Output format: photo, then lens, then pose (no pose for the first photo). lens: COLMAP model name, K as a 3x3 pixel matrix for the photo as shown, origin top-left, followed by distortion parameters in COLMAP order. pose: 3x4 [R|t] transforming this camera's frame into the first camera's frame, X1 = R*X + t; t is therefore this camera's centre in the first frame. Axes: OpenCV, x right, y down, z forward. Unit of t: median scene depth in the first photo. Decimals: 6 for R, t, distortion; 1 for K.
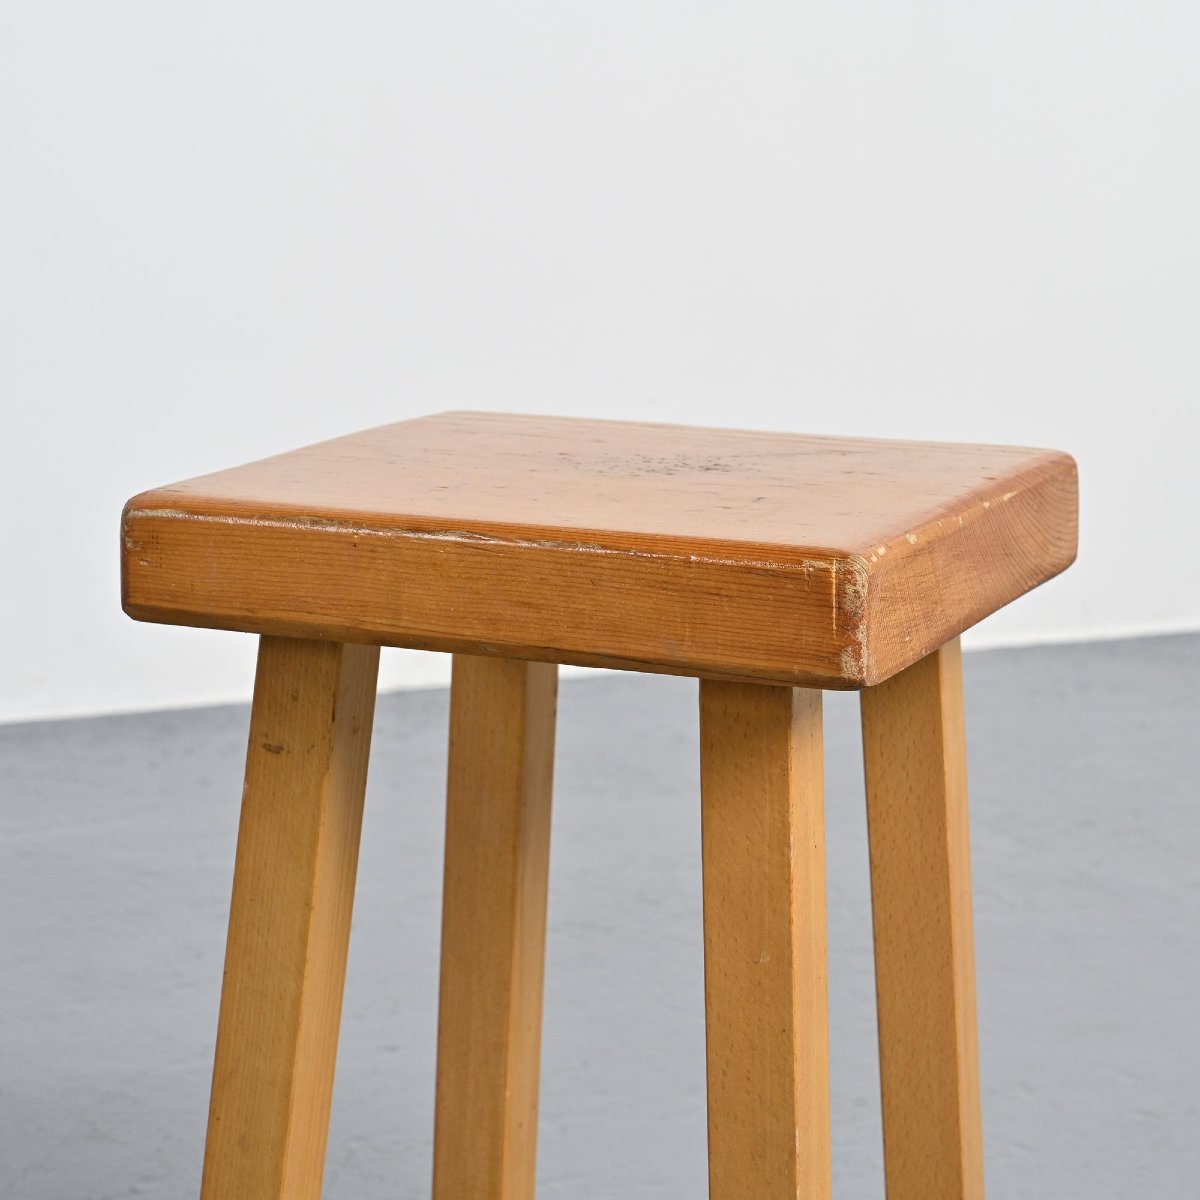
lens RADIAL K [[3348.2, 0, 627.5], [0, 3348.2, 620.2], [0, 0, 1]] dist [-0.015463, 0.175110]
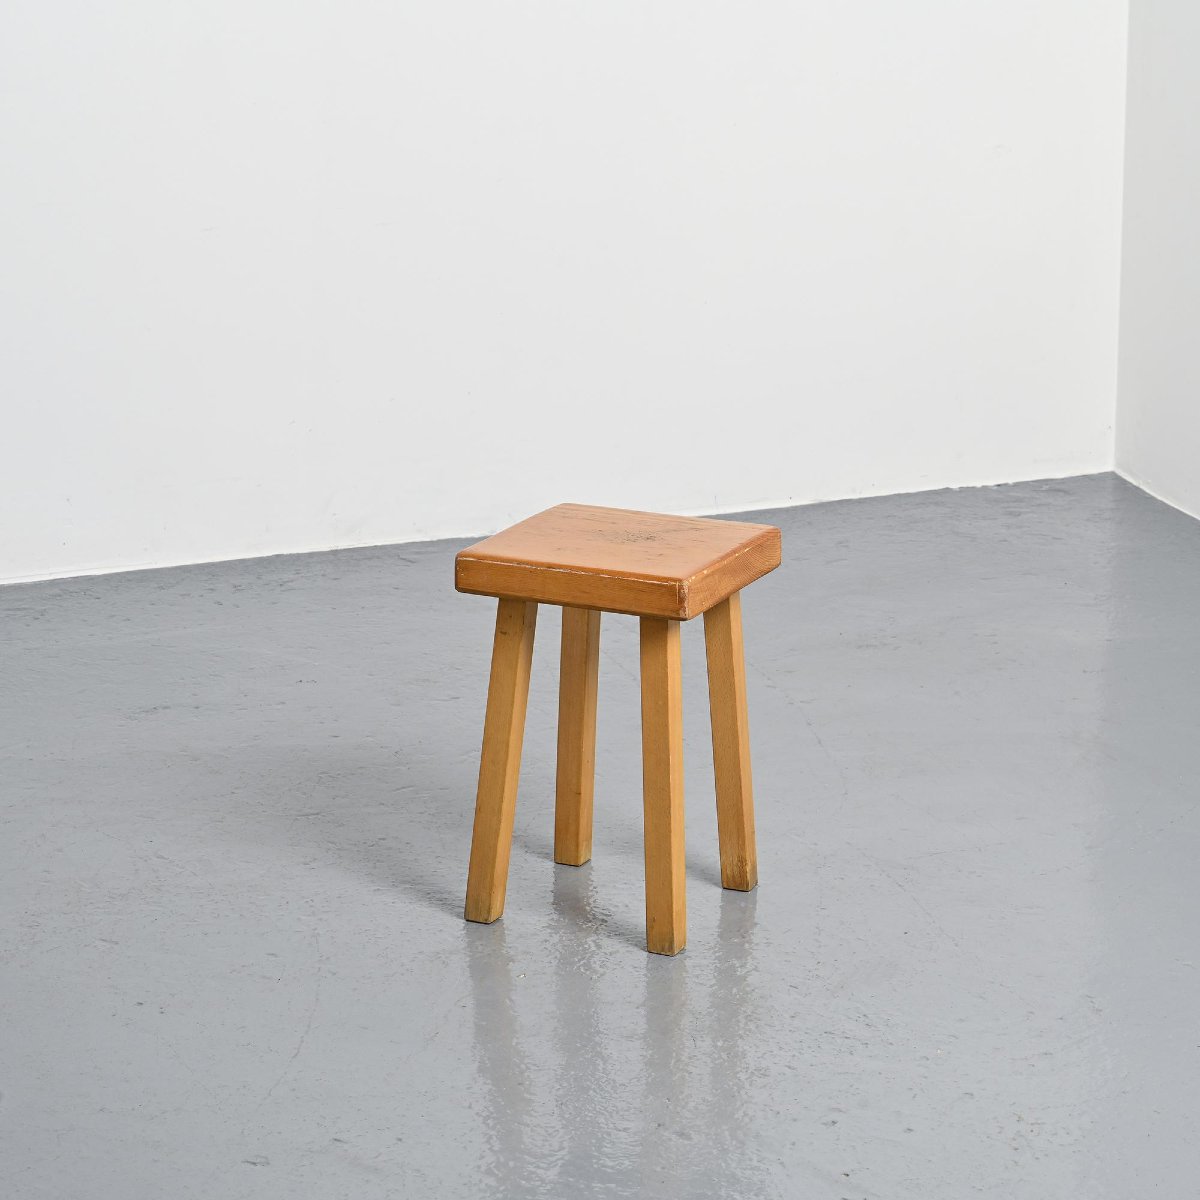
lens RADIAL K [[3348.2, 0, 627.5], [0, 3348.2, 620.2], [0, 0, 1]] dist [-0.015463, 0.175110]
pose [[0.999112, 0.005878, -0.041722, 0.133900], [-0.002541, 0.996823, 0.079609, -0.215619], [0.042057, -0.079432, 0.995953, -2.026104]]
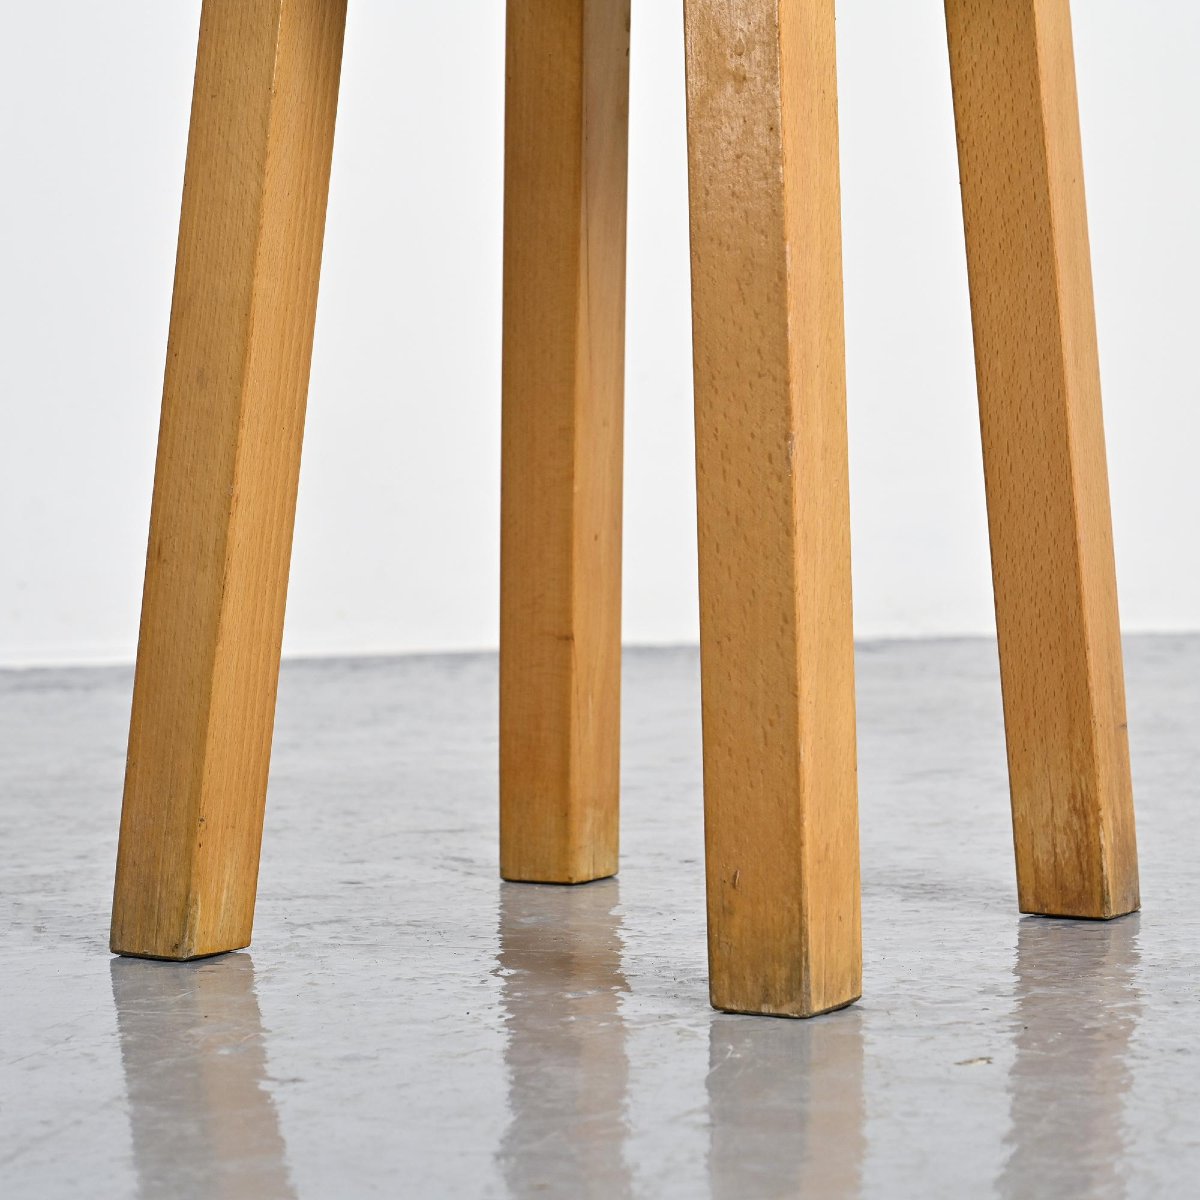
lens RADIAL K [[3348.2, 0, 627.5], [0, 3348.2, 620.2], [0, 0, 1]] dist [-0.015463, 0.175110]
pose [[0.986062, -0.013115, -0.165858, 0.141433], [-0.010737, 0.989794, -0.142100, 0.346460], [0.166029, 0.141901, 0.975858, 0.173800]]
